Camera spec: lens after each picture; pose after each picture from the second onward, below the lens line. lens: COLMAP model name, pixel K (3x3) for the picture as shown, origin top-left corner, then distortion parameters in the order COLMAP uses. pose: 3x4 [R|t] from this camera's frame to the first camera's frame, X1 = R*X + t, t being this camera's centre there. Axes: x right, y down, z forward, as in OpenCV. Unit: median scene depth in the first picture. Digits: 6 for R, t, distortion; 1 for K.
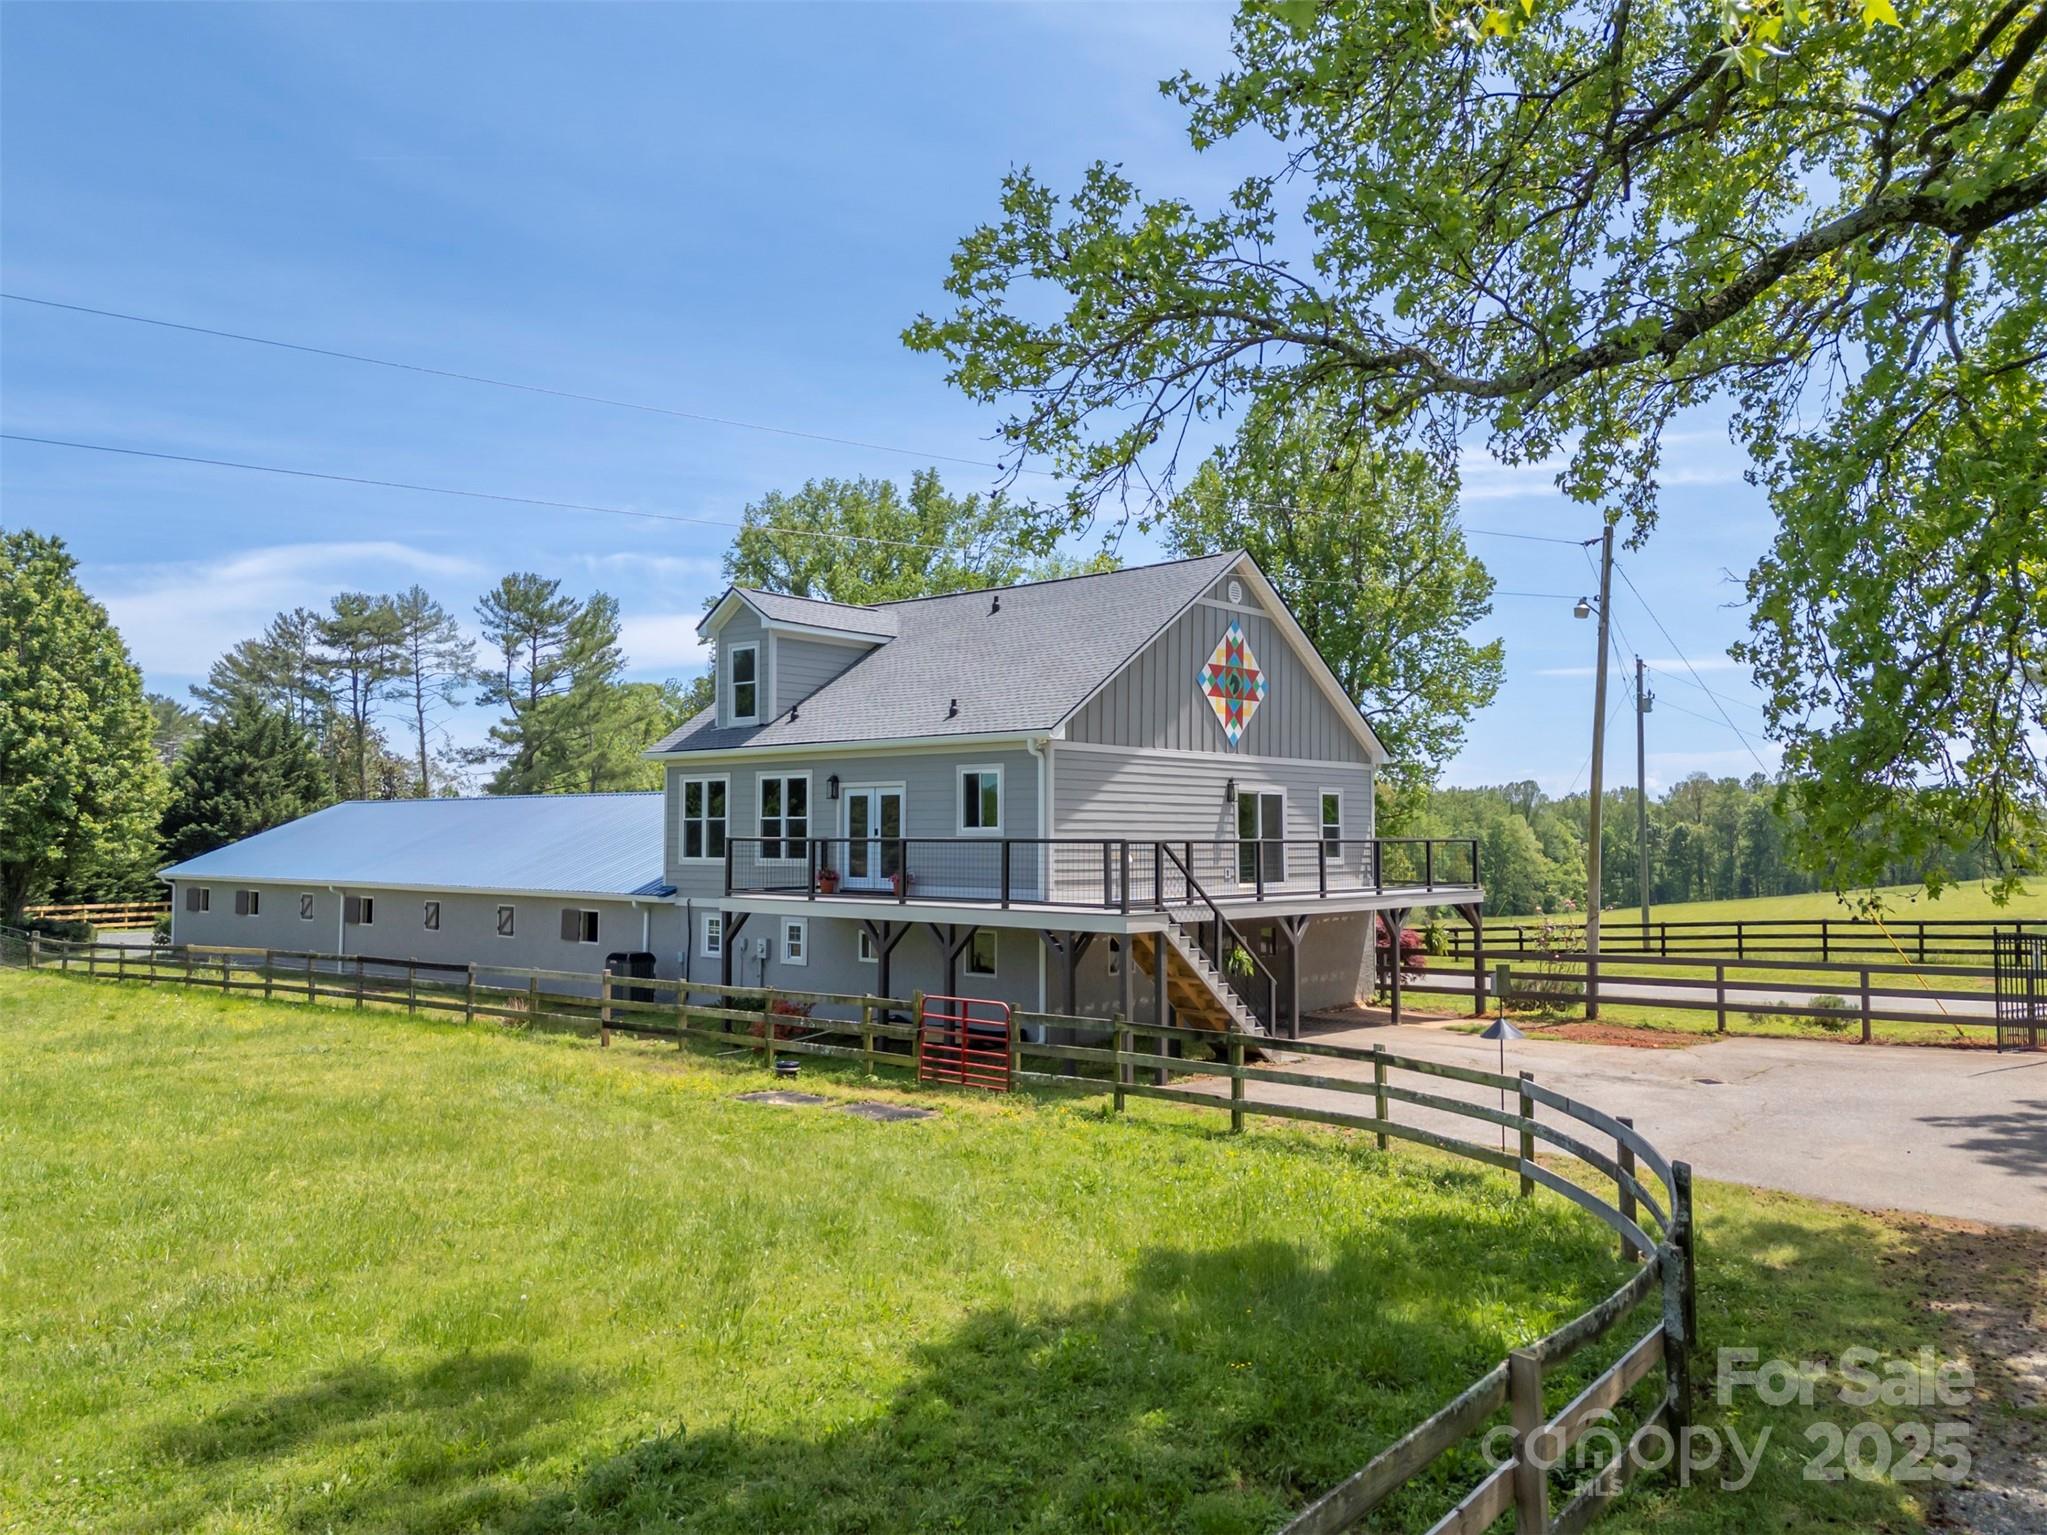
lens RADIAL K [[1525.1, 0, 1026.3], [0, 1525.1, 760.9], [0, 0, 1]] dist [0.058490, -0.024123]
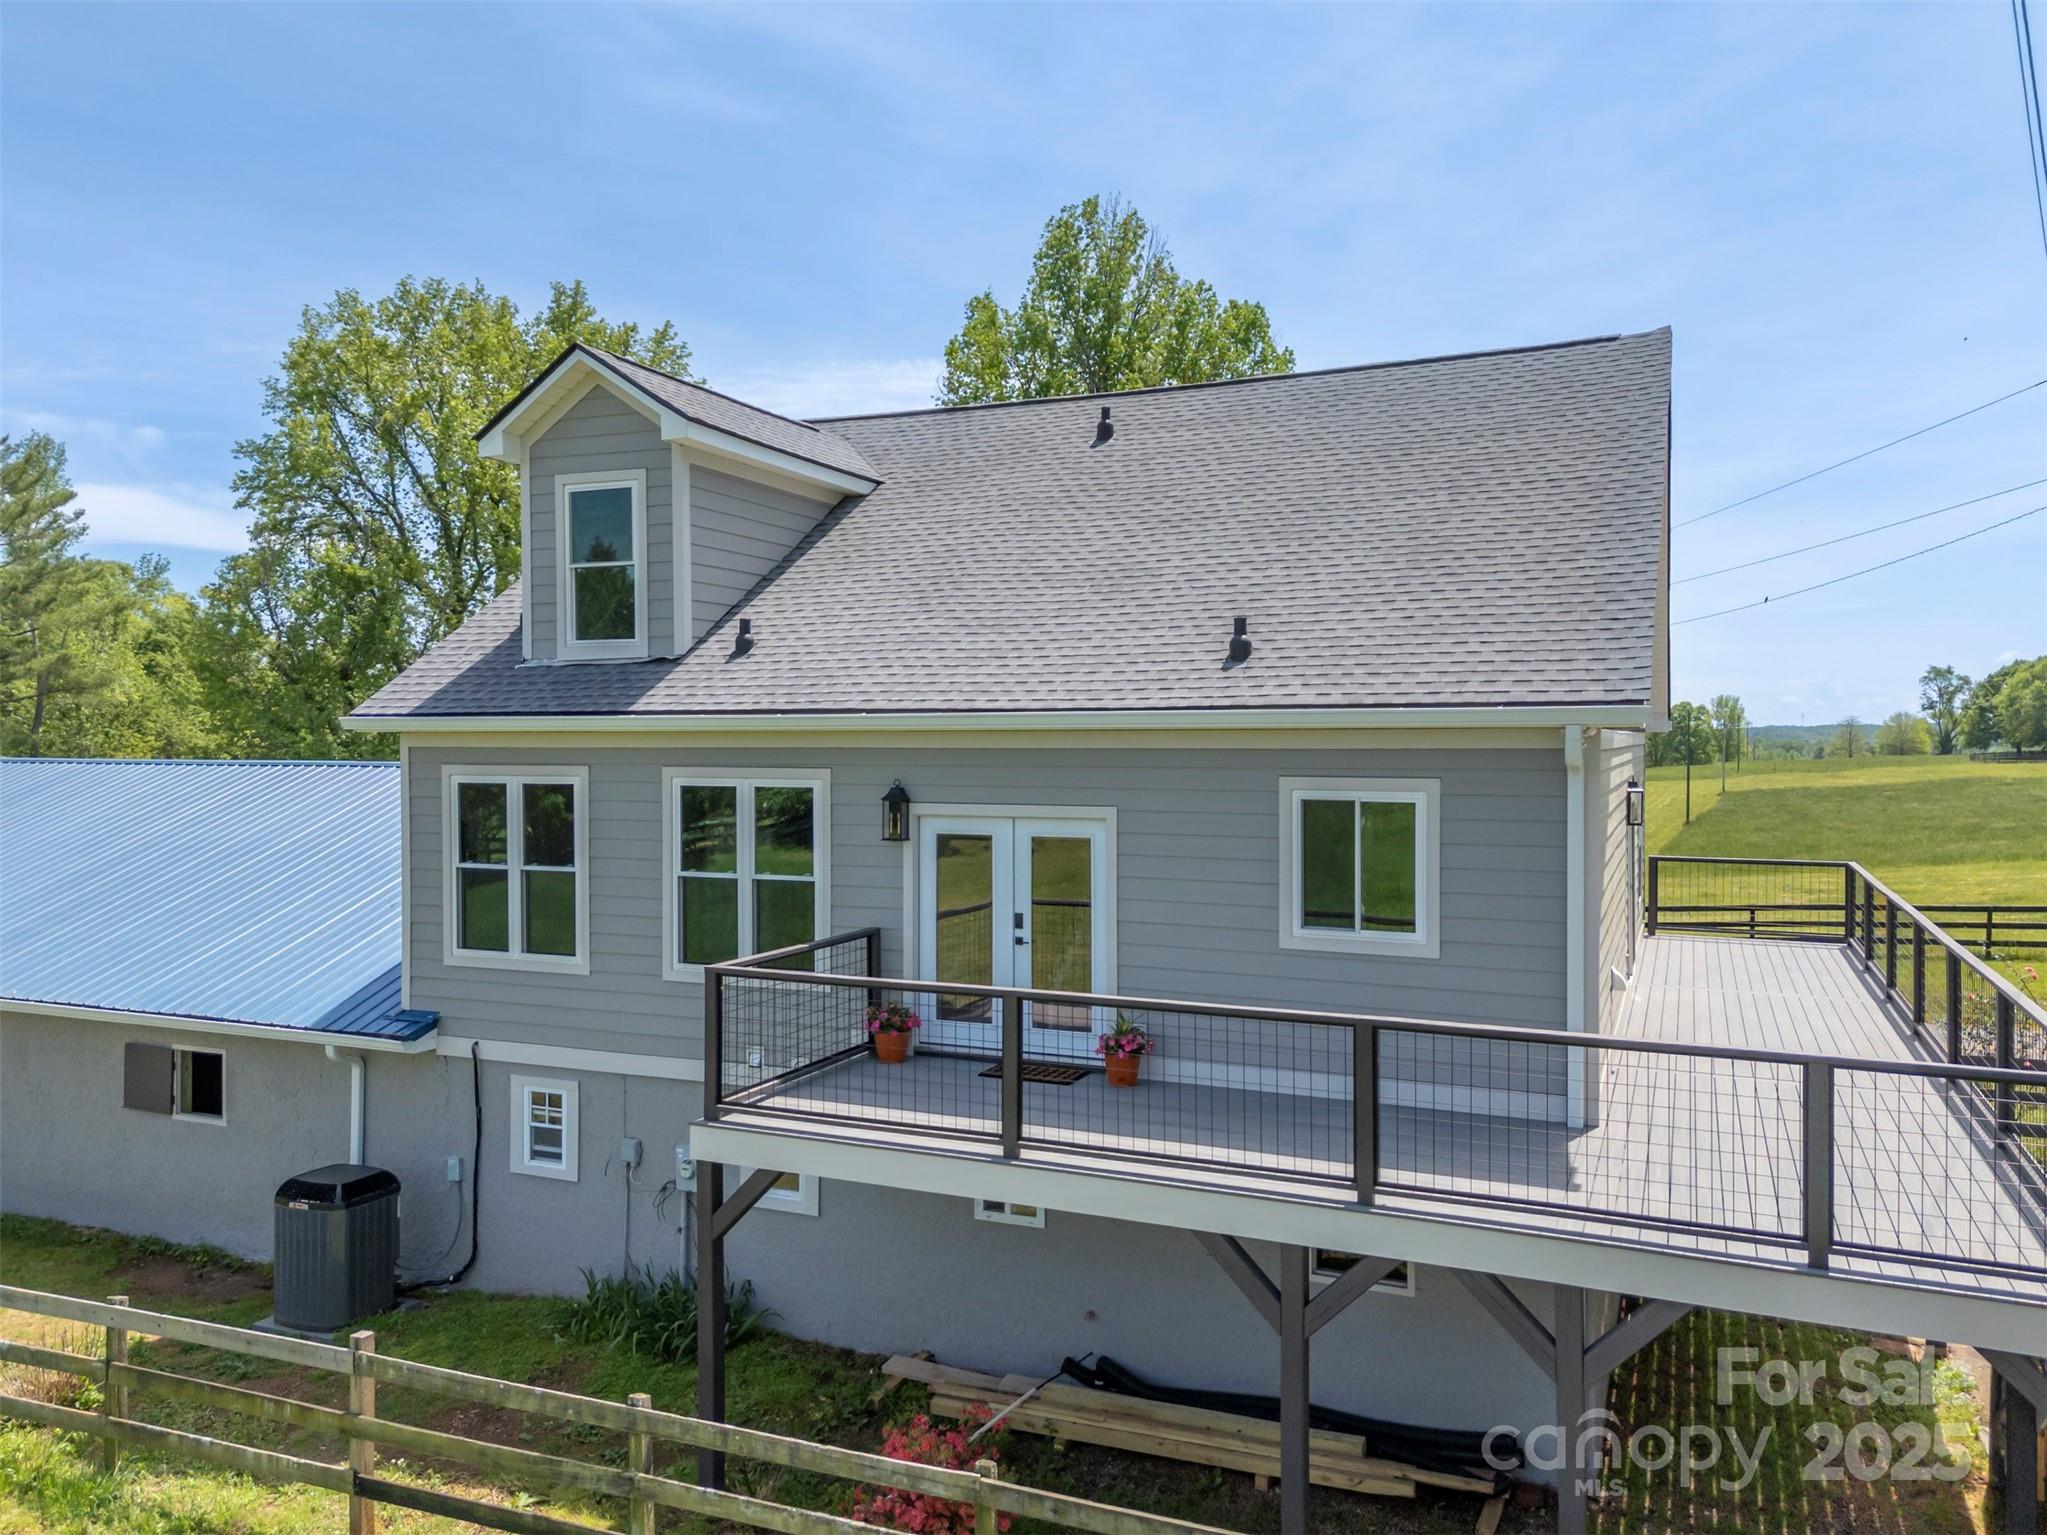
lens RADIAL K [[1525.1, 0, 1029.0], [0, 1525.1, 768.4], [0, 0, 1]] dist [0.058490, -0.024123]
pose [[0.953558, -0.007367, 0.301120, -0.199004], [-0.013431, 0.997667, 0.066941, -0.022678], [-0.300911, -0.067877, 0.951234, 0.520791]]
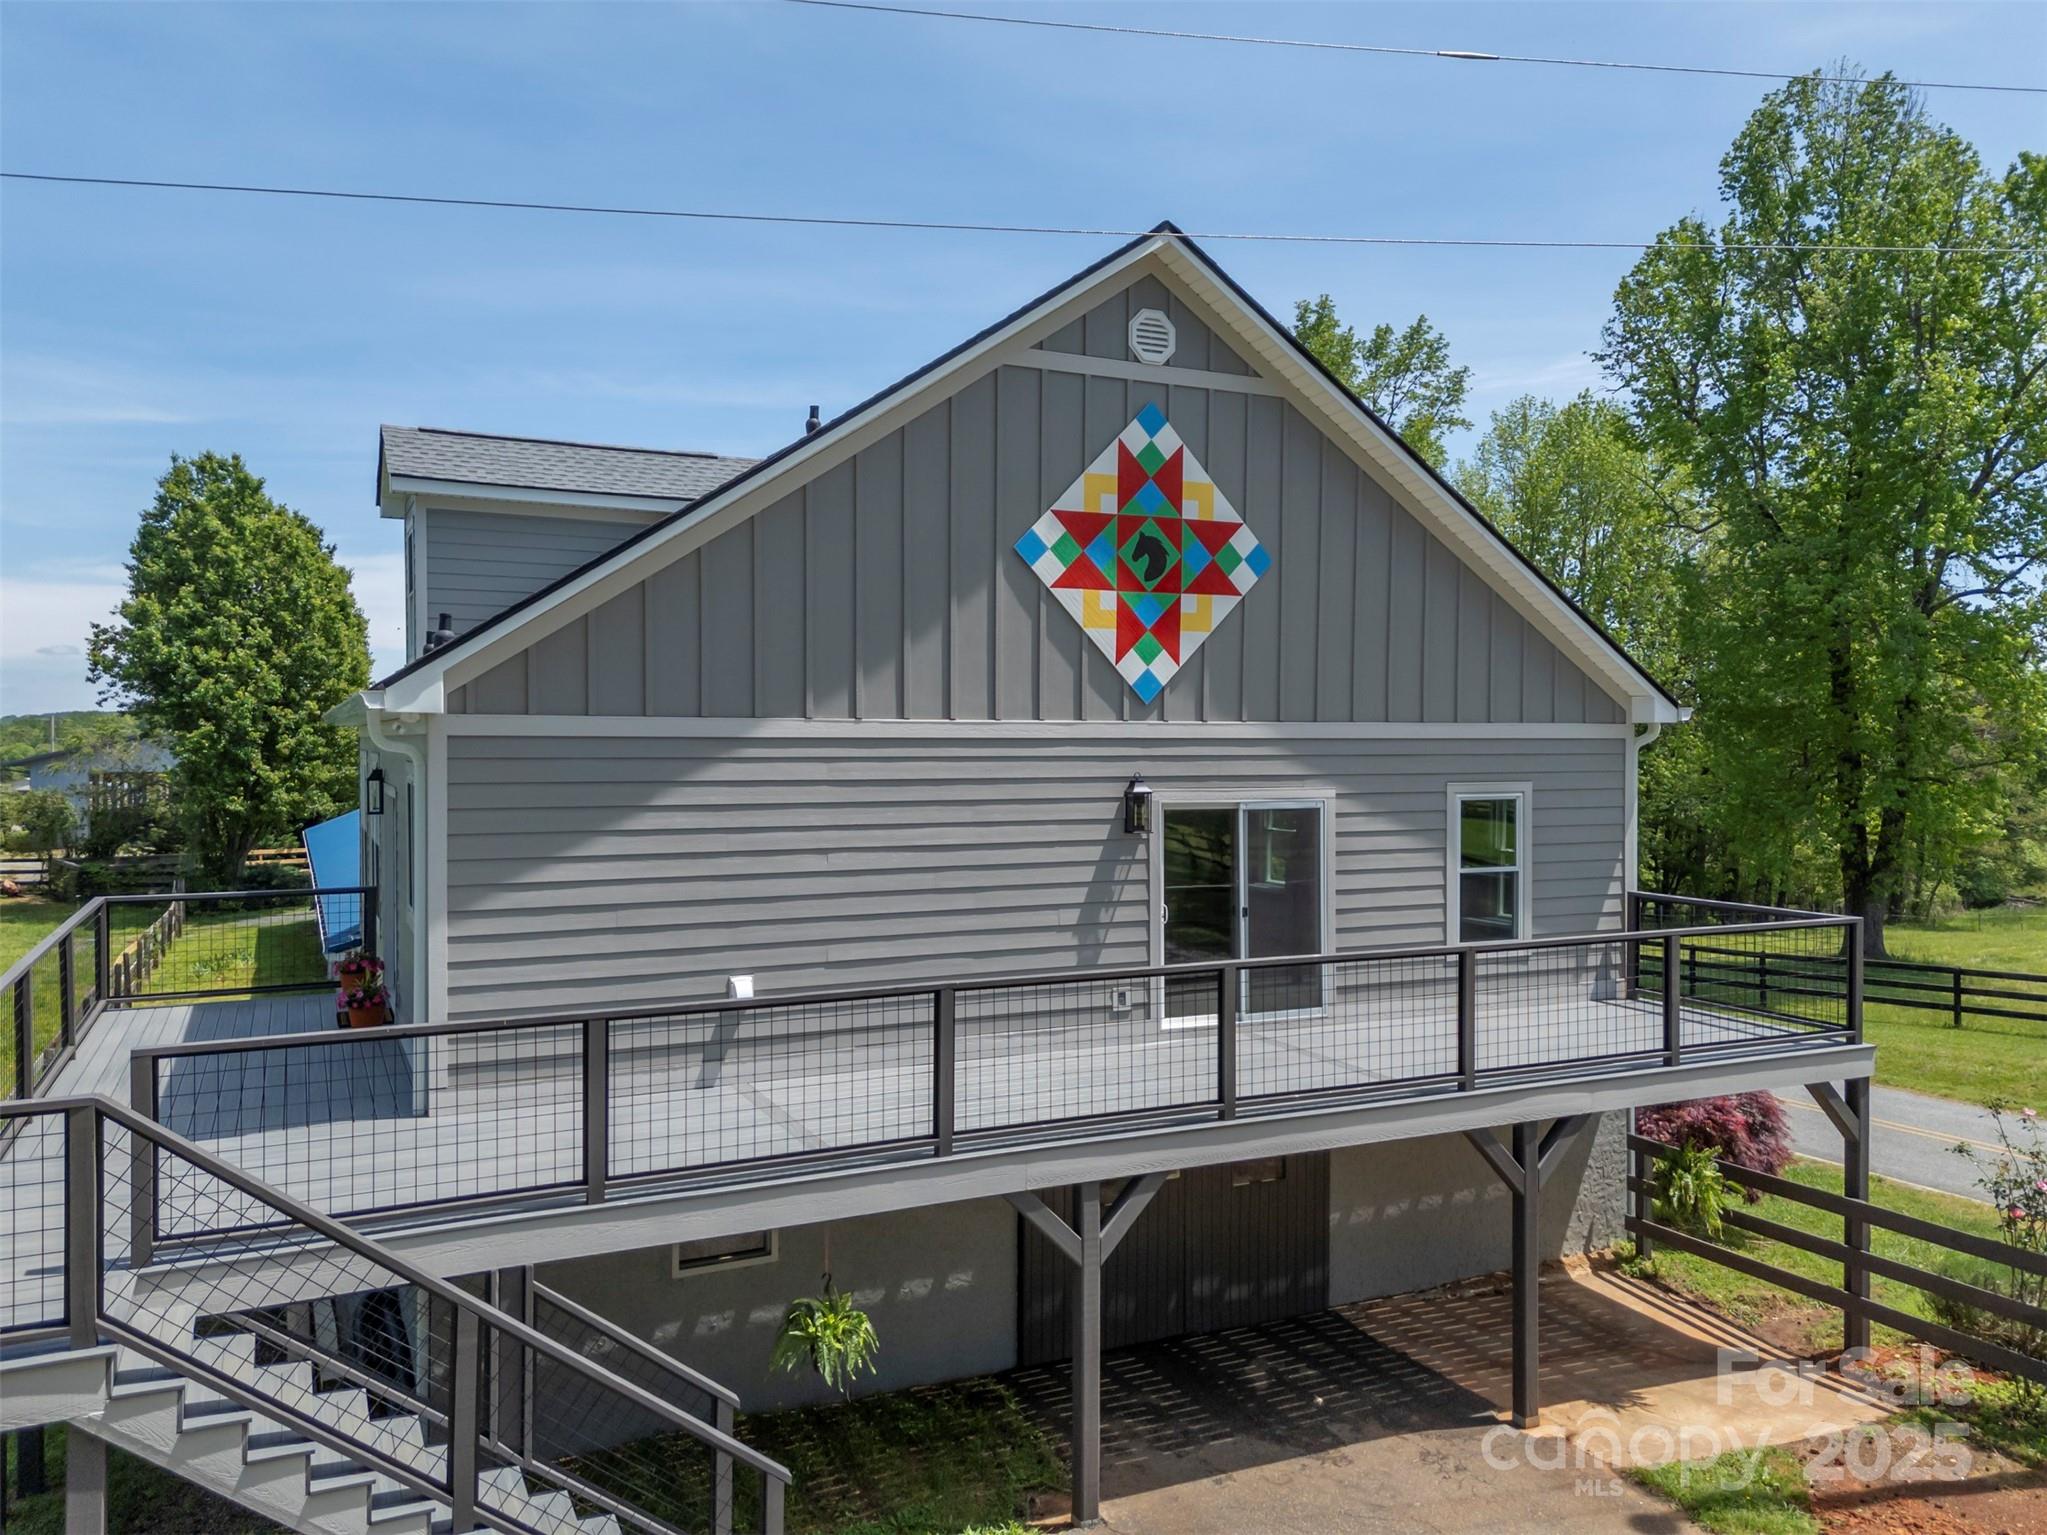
lens RADIAL K [[1525.1, 0, 1019.0], [0, 1525.1, 773.1], [0, 0, 1]] dist [0.058490, -0.024123]
pose [[0.921523, 0.008204, -0.388238, 0.248146], [0.018984, 0.997629, 0.066144, -0.017568], [0.387860, -0.068323, 0.919183, 0.547046]]
